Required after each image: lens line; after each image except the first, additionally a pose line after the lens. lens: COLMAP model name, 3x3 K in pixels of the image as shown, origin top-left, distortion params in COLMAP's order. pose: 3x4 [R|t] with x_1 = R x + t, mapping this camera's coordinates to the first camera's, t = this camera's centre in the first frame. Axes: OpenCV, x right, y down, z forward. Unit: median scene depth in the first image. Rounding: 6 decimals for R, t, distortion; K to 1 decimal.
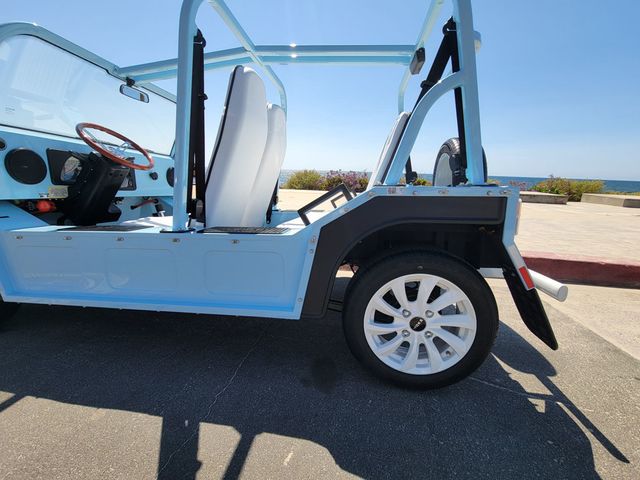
lens RADIAL K [[286.2, 0, 317.1], [0, 286.2, 245.5], [0, 0, 1]] dist [-0.004720, -0.000439]
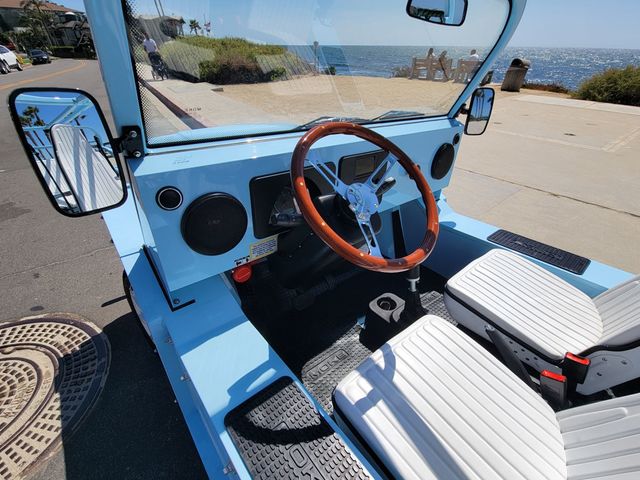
lens RADIAL K [[286.2, 0, 316.3], [0, 286.2, 245.1], [0, 0, 1]] dist [-0.004720, -0.000439]
pose [[0.743994, 0.359512, -0.563227, -0.732094], [-0.151318, 0.911672, 0.382043, -0.619540], [0.650827, -0.199011, 0.732679, 0.936871]]
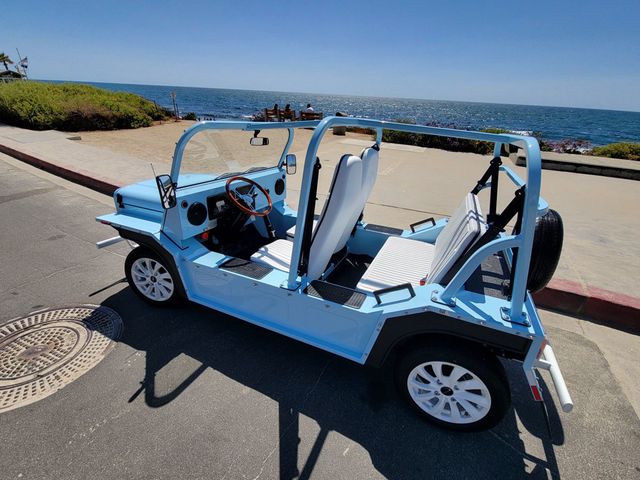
lens RADIAL K [[286.2, 0, 316.0], [0, 286.2, 245.7], [0, 0, 1]] dist [-0.004720, -0.000439]
pose [[0.955474, 0.150928, -0.253554, -0.016250], [-0.092190, 0.968963, 0.229373, -0.675438], [0.280303, -0.195785, 0.939733, -0.361397]]
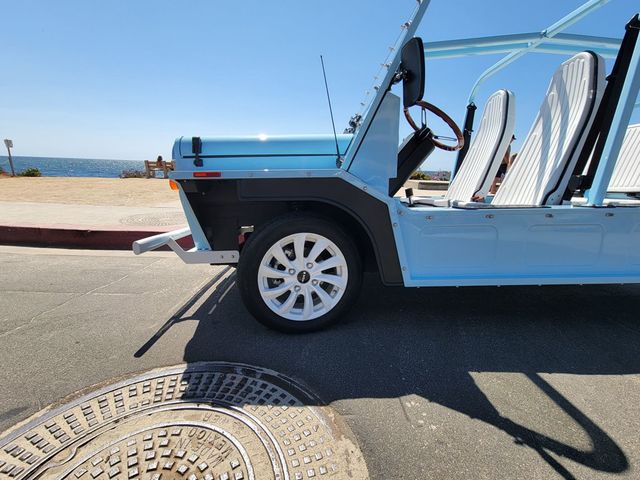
lens RADIAL K [[286.2, 0, 317.2], [0, 286.2, 242.7], [0, 0, 1]] dist [-0.004720, -0.000439]
pose [[0.988982, -0.035917, 0.143612, -1.827688], [0.034590, 0.999333, 0.011725, 0.037998], [-0.143937, -0.006628, 0.989565, 0.128924]]
